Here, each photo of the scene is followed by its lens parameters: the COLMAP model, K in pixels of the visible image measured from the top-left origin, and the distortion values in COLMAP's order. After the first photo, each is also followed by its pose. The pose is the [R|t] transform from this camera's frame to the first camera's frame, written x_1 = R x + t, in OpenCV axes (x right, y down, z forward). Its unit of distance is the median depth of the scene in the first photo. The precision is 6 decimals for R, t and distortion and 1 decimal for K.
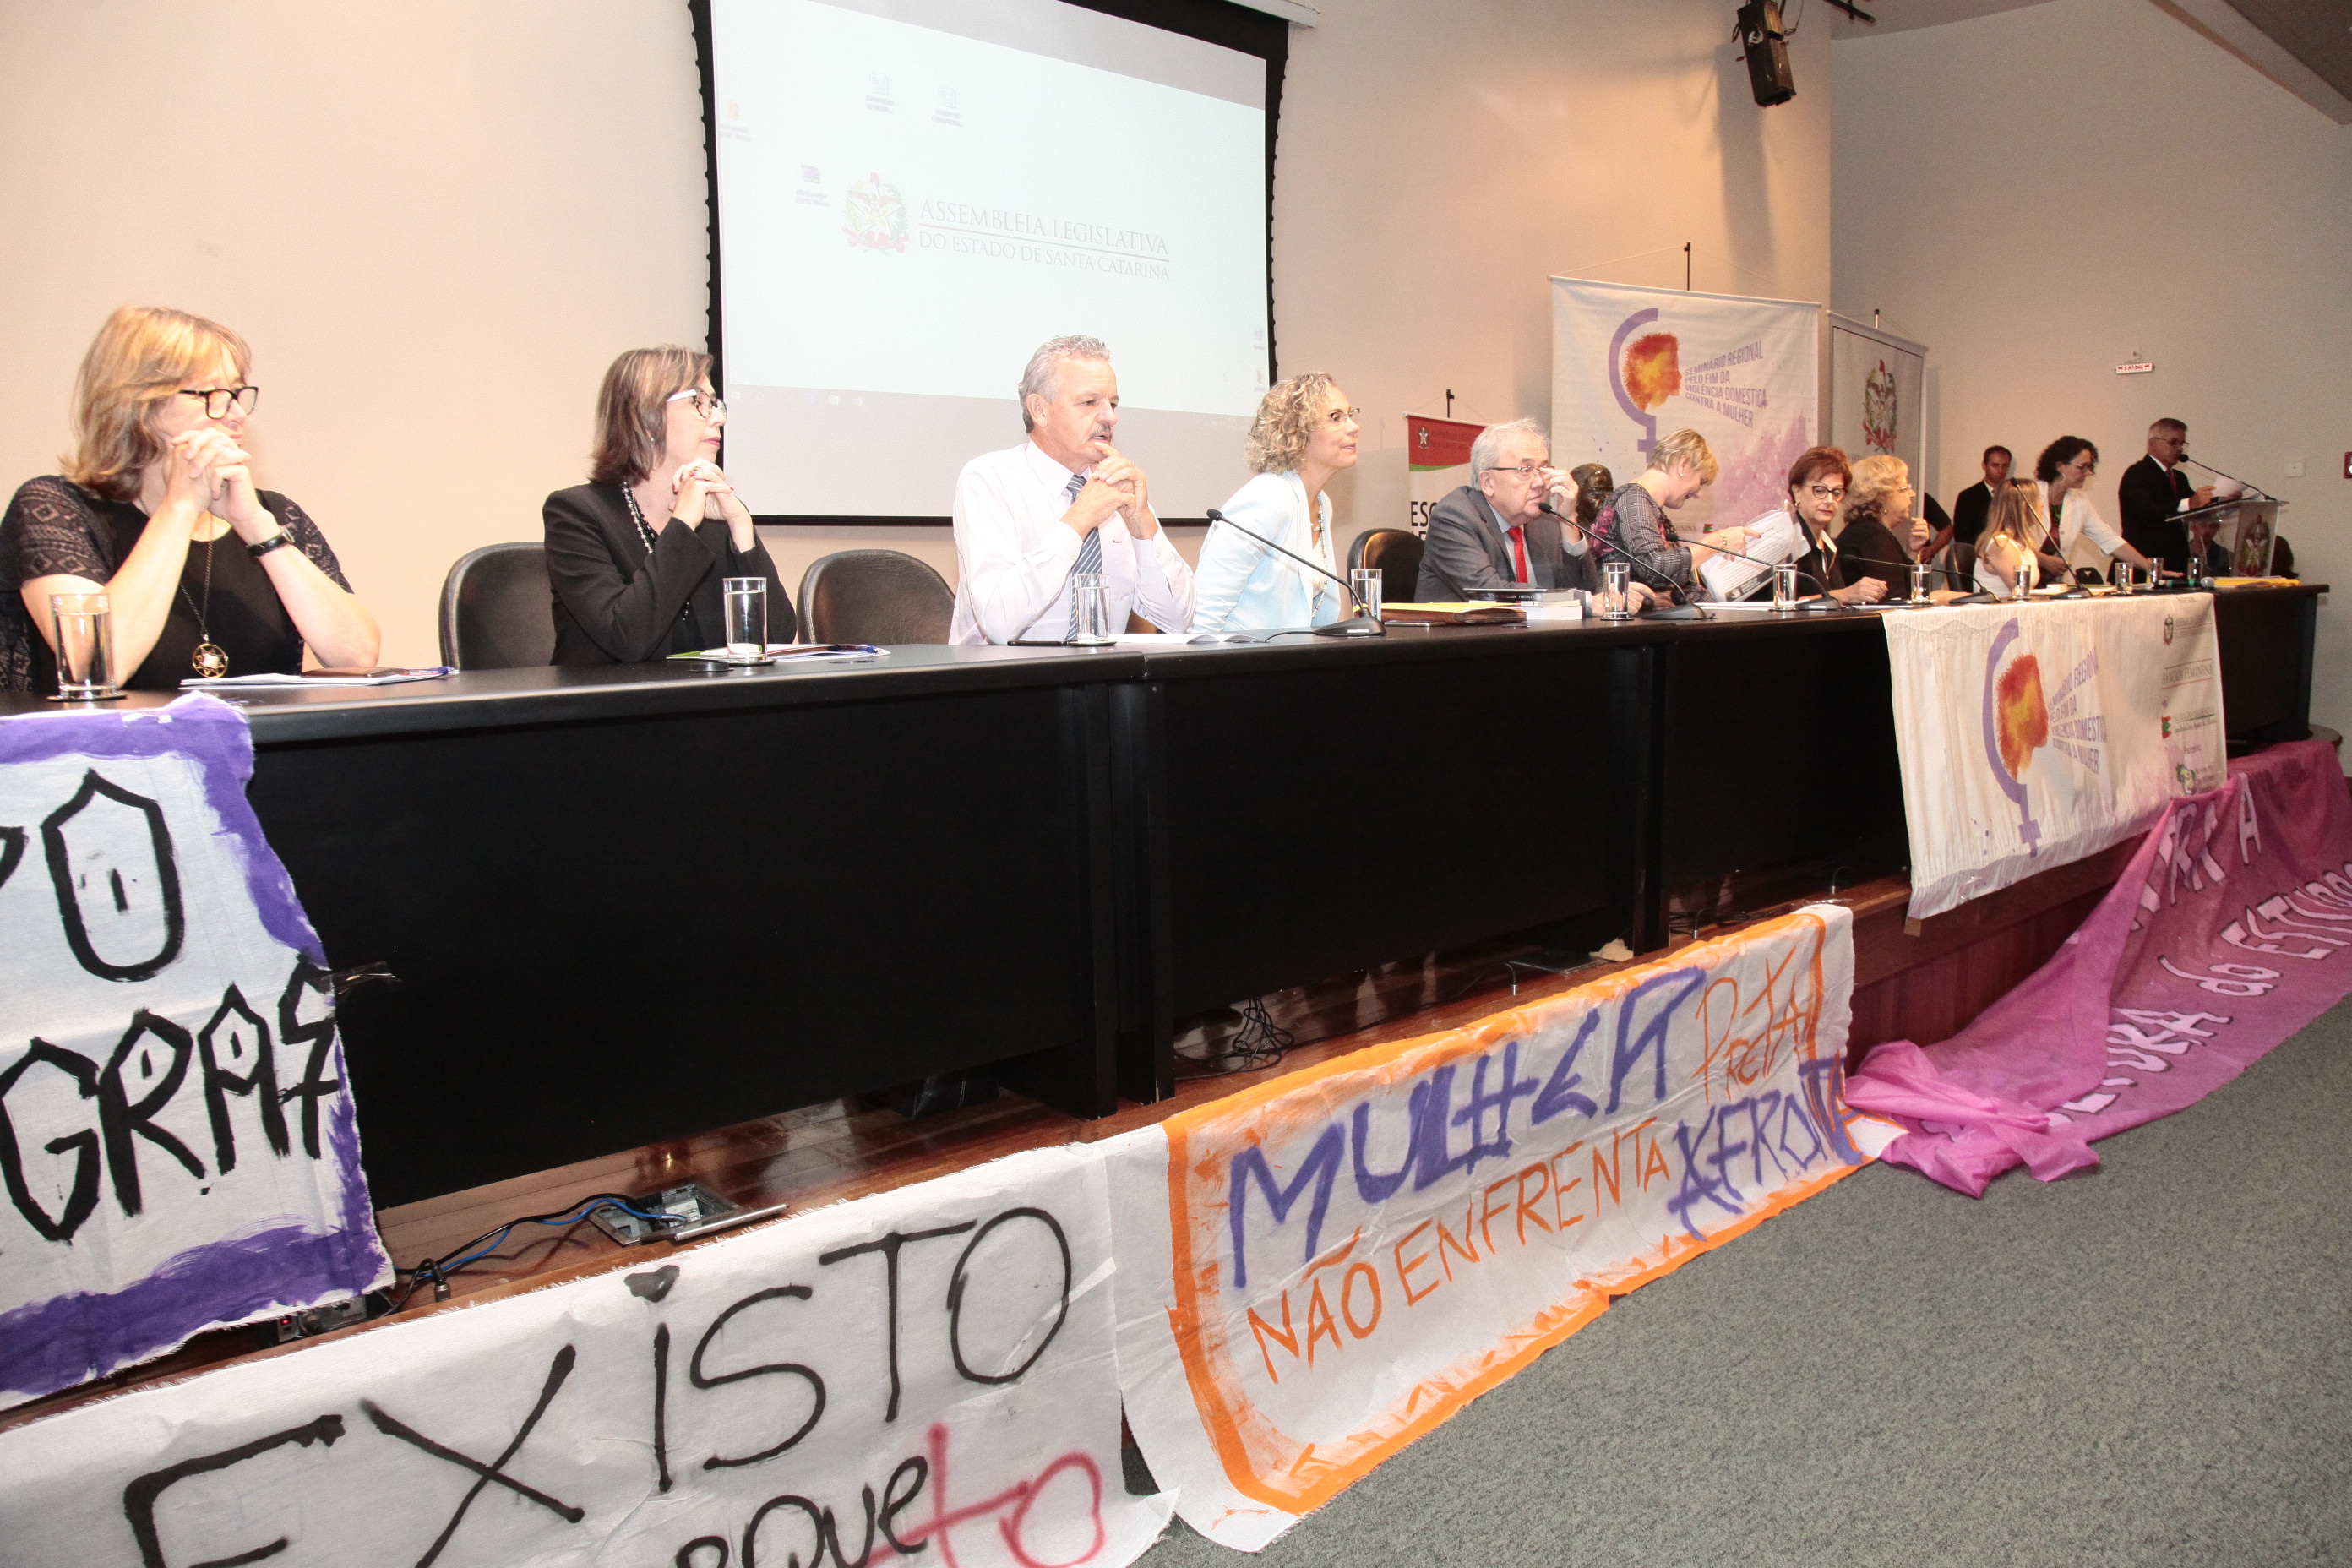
lens RADIAL K [[1619.8, 0, 1200.8], [0, 1619.8, 743.8], [0, 0, 1]] dist [-0.124136, 0.065903]
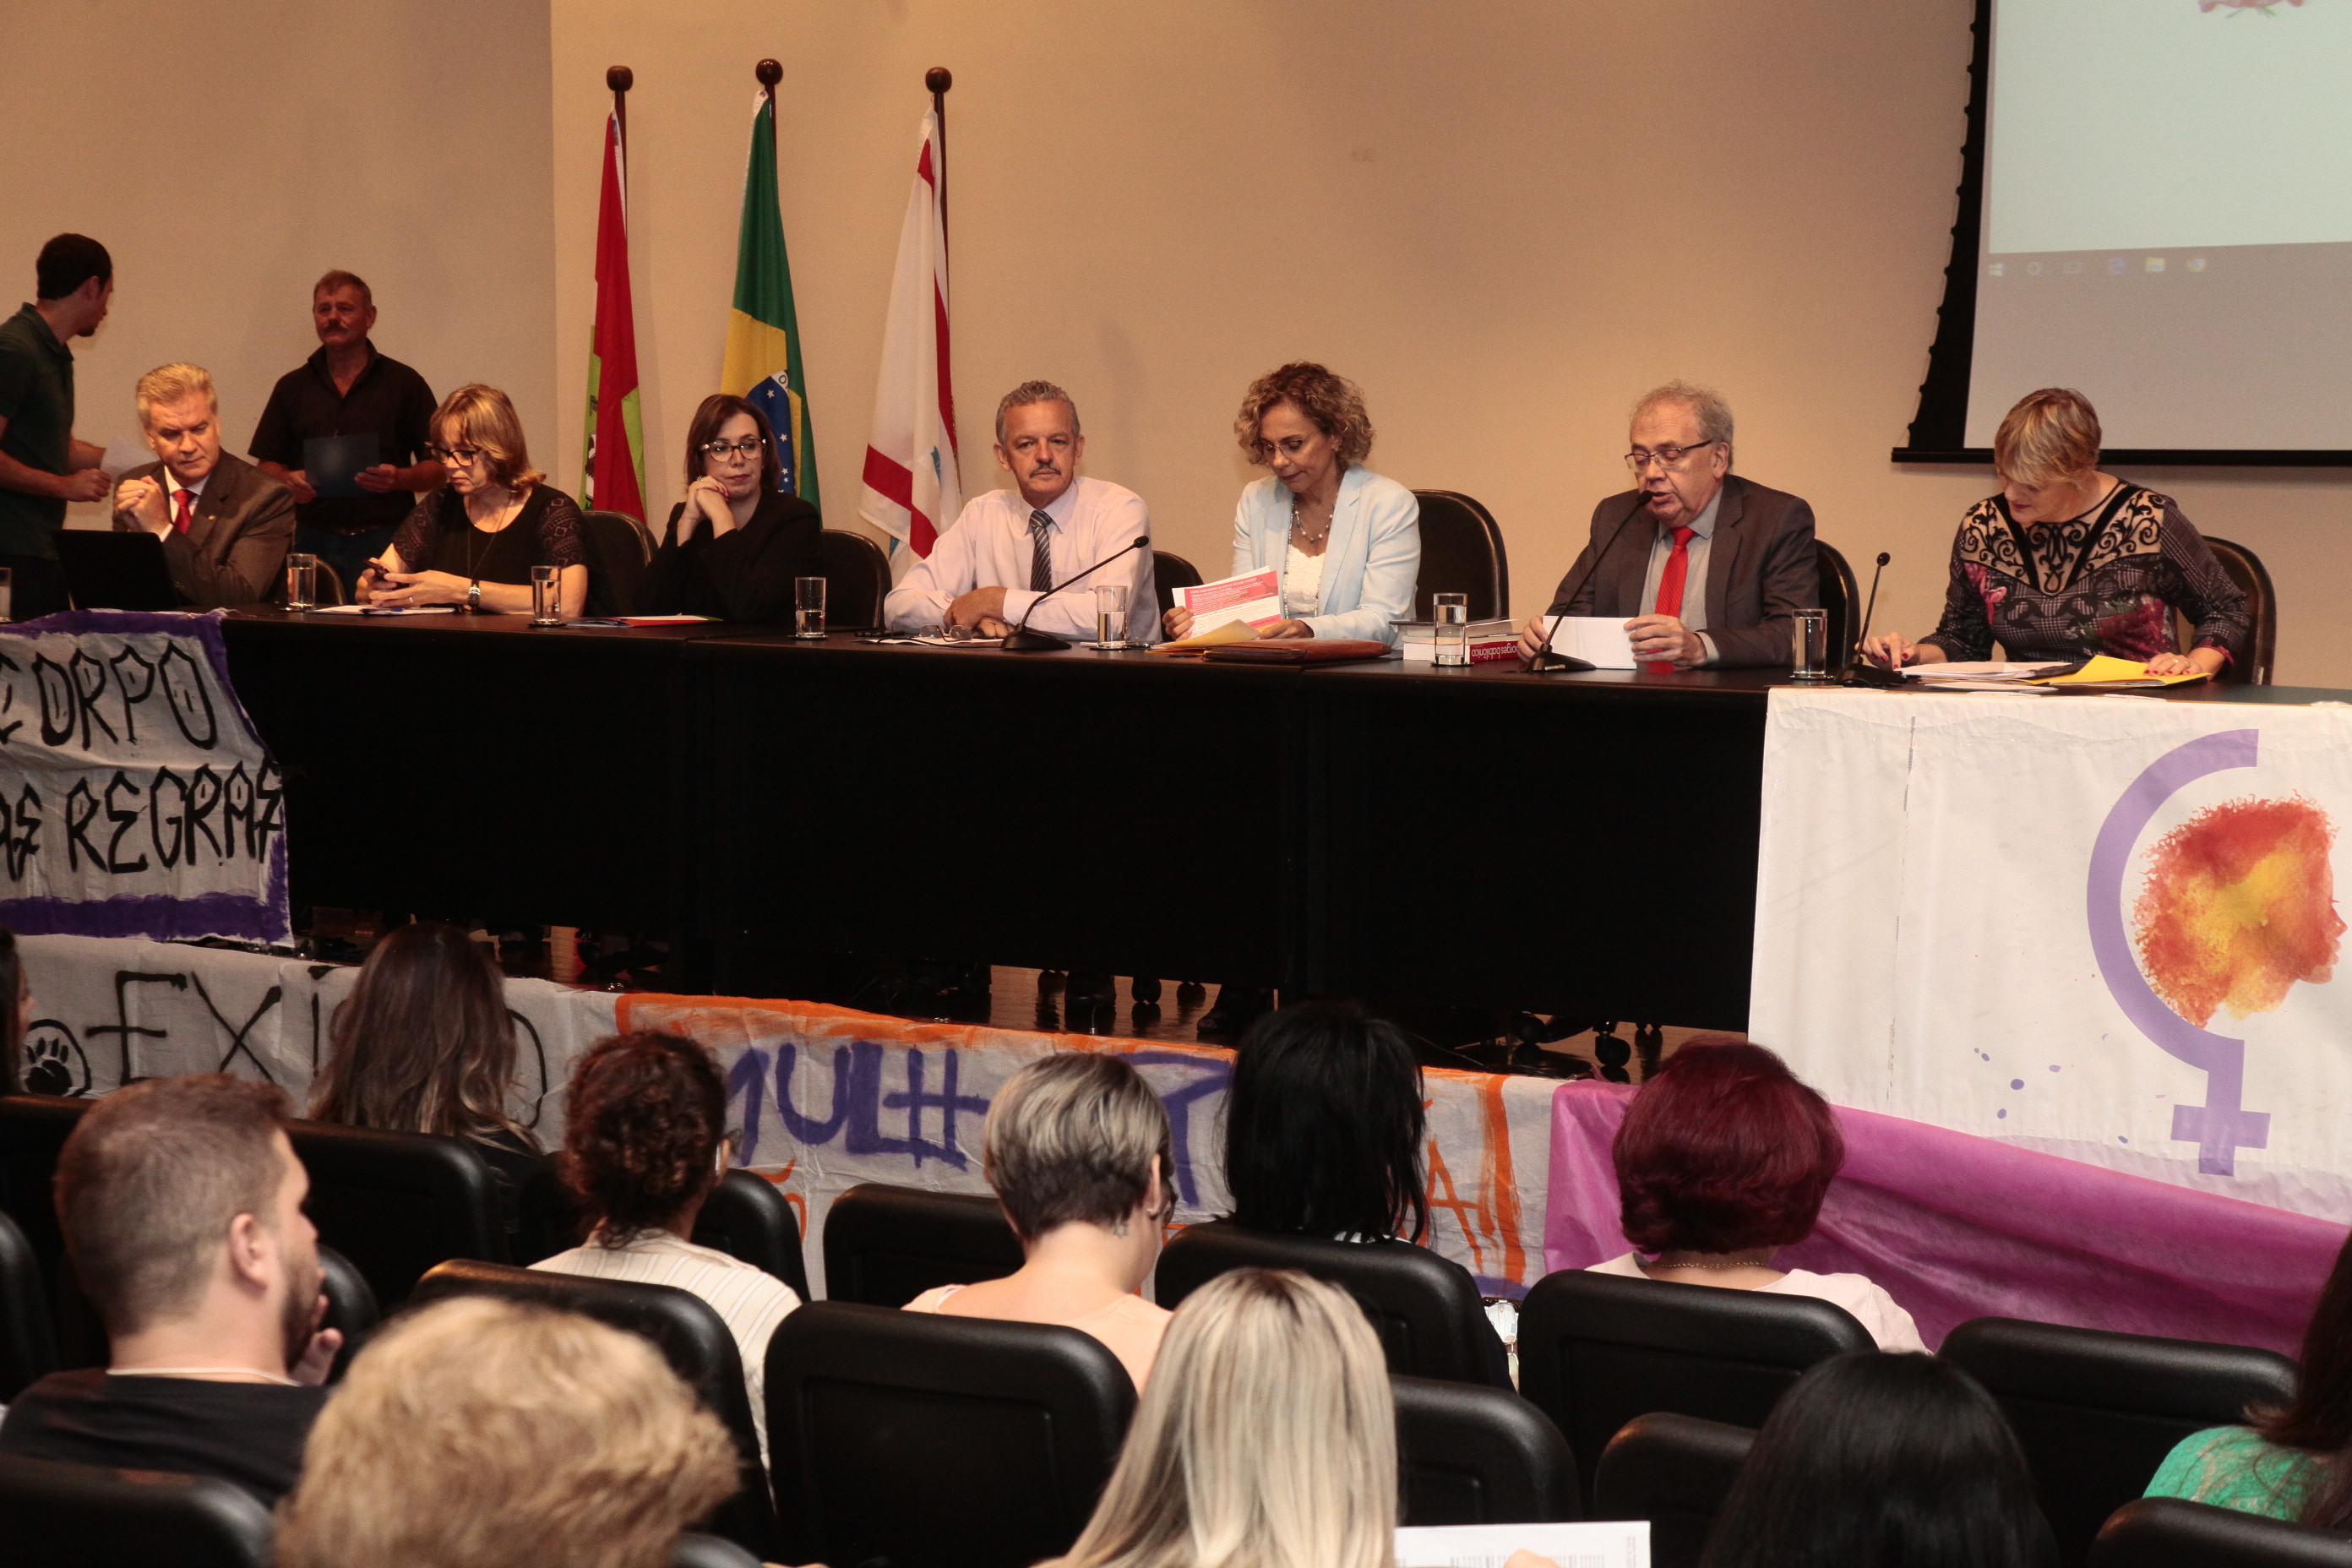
lens RADIAL K [[4596.2, 0, 1234.6], [0, 4596.2, 771.9], [0, 0, 1]] dist [0.326748, 0.000000]
pose [[0.256000, 0.093161, -0.962177, 3.446826], [-0.112073, 0.991494, 0.066181, -0.231028], [0.960158, 0.090892, 0.264263, 0.430359]]
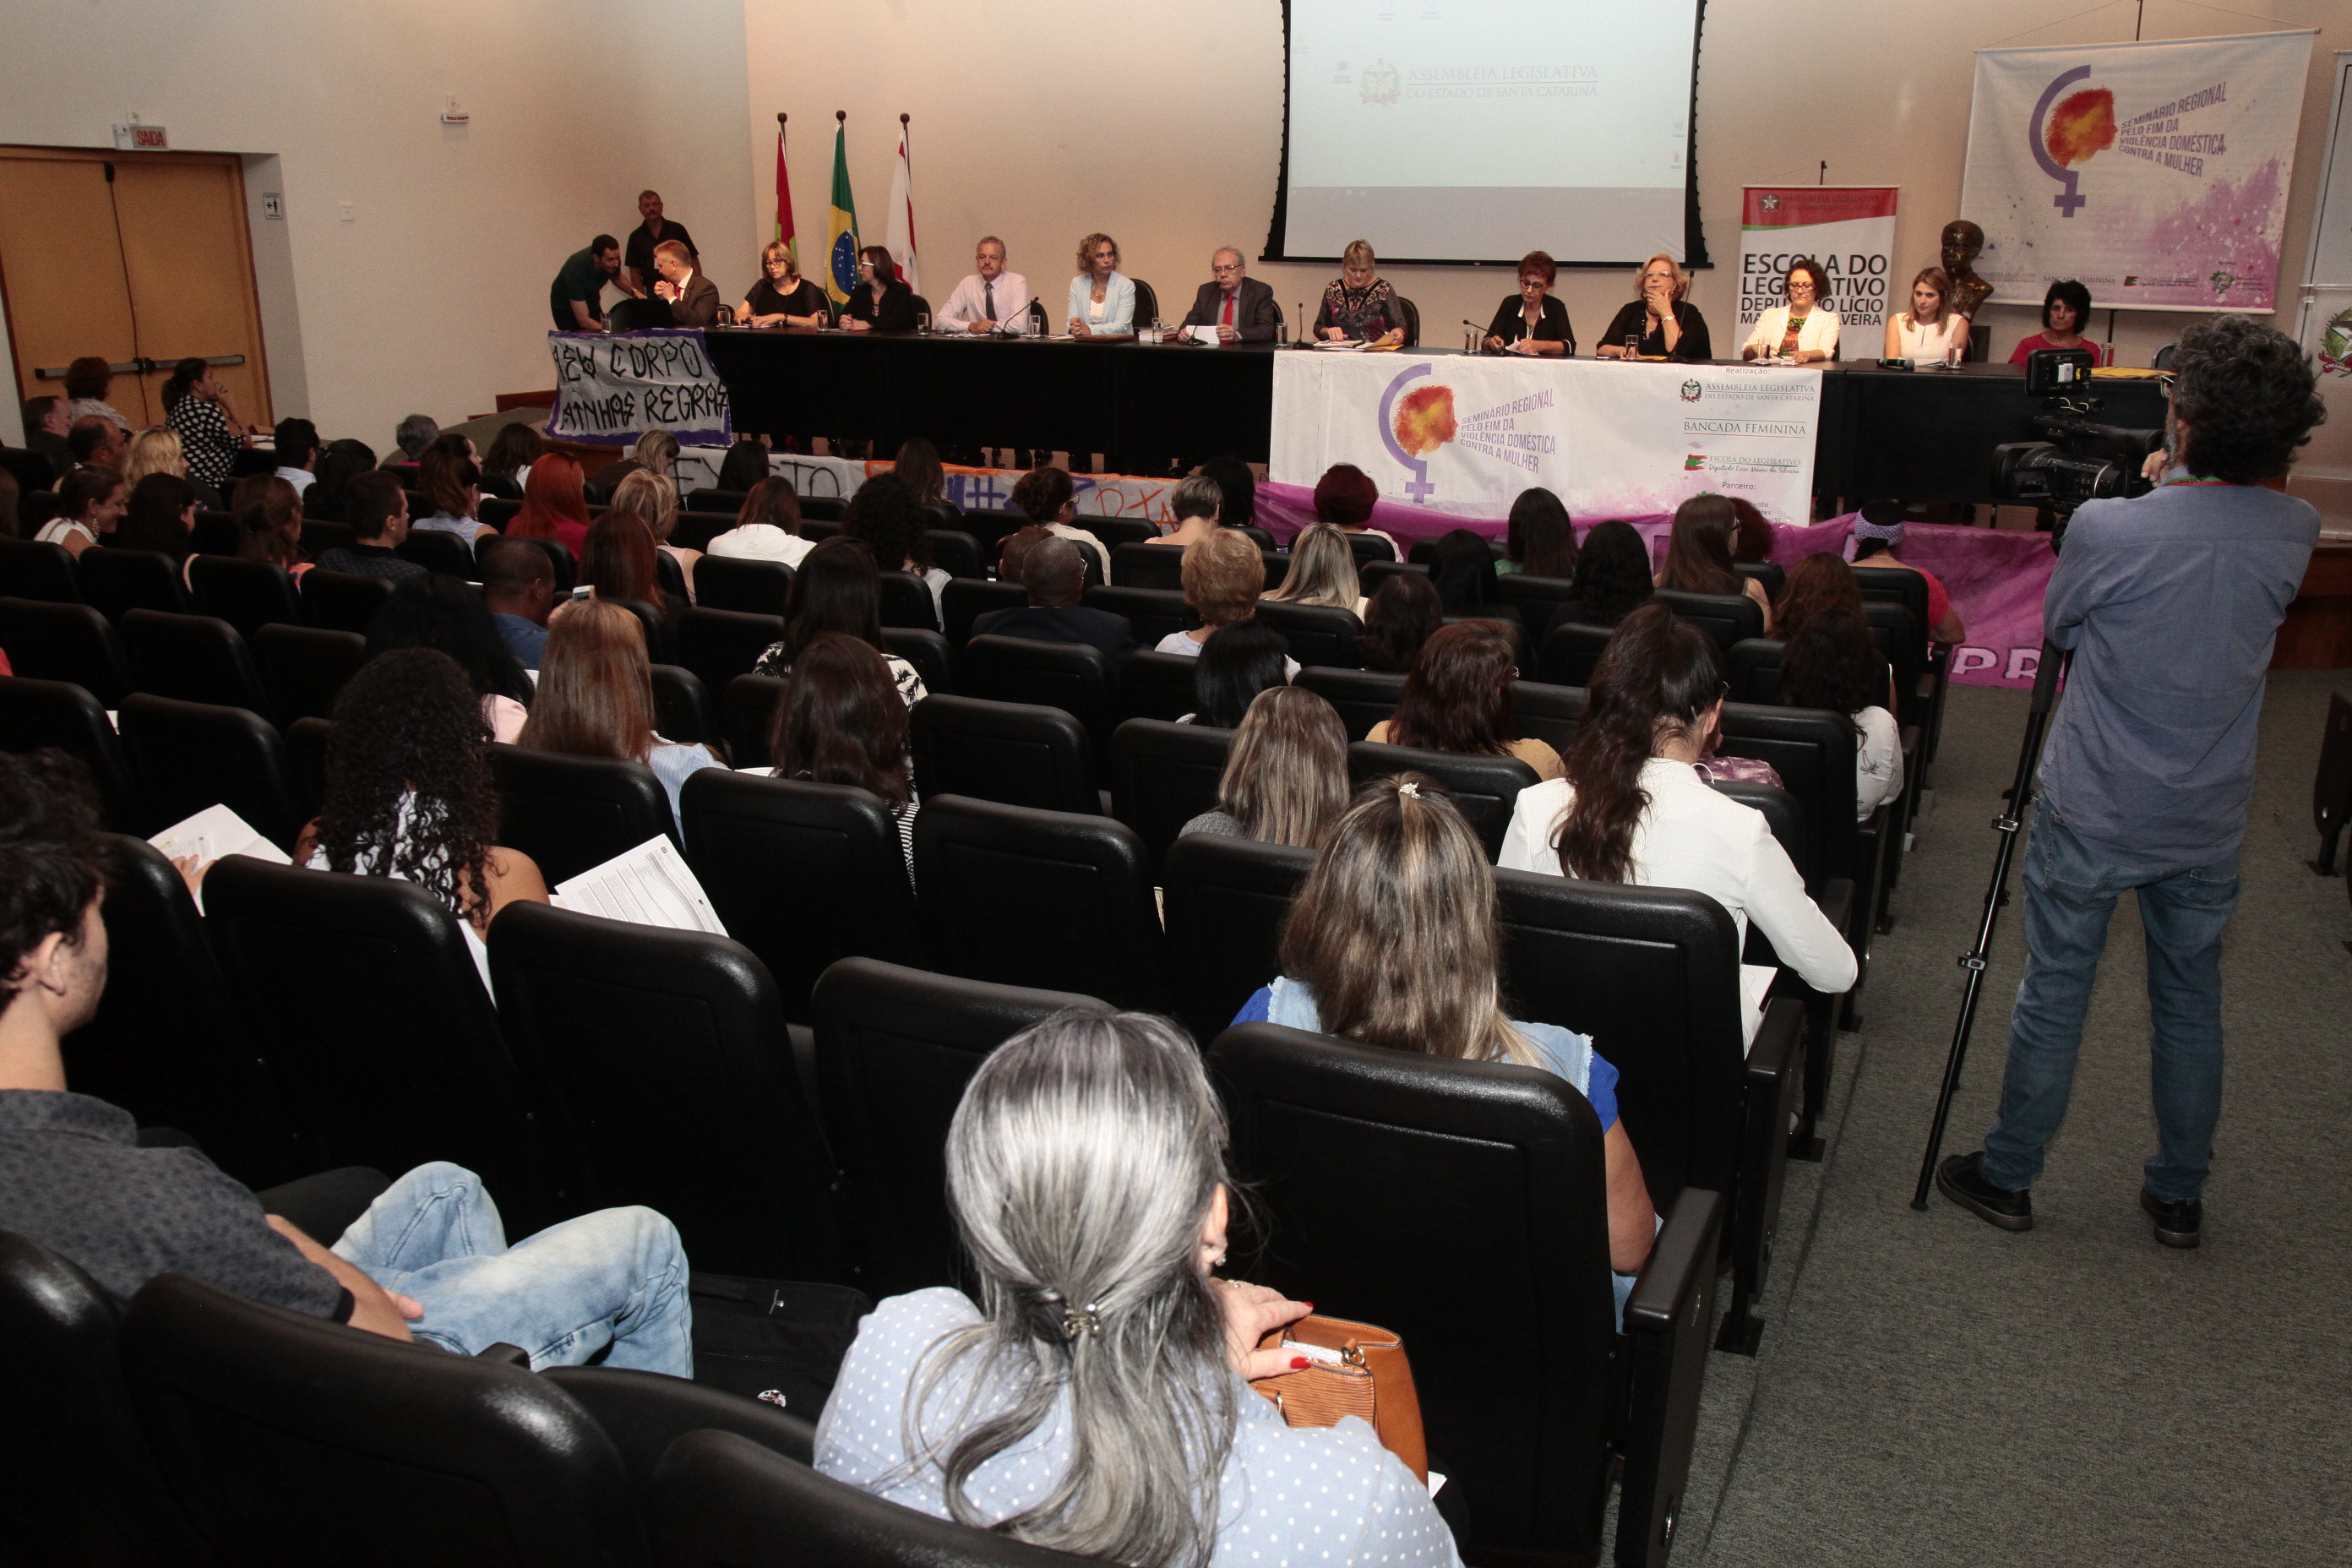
lens RADIAL K [[1909.1, 0, 1181.9], [0, 1909.1, 768.9], [0, 0, 1]] dist [-0.041059, 0.059729]
pose [[0.418011, 0.274387, -0.866013, 4.099884], [-0.105530, 0.961508, 0.253706, -0.268746], [0.902292, -0.014661, 0.430877, -0.269273]]
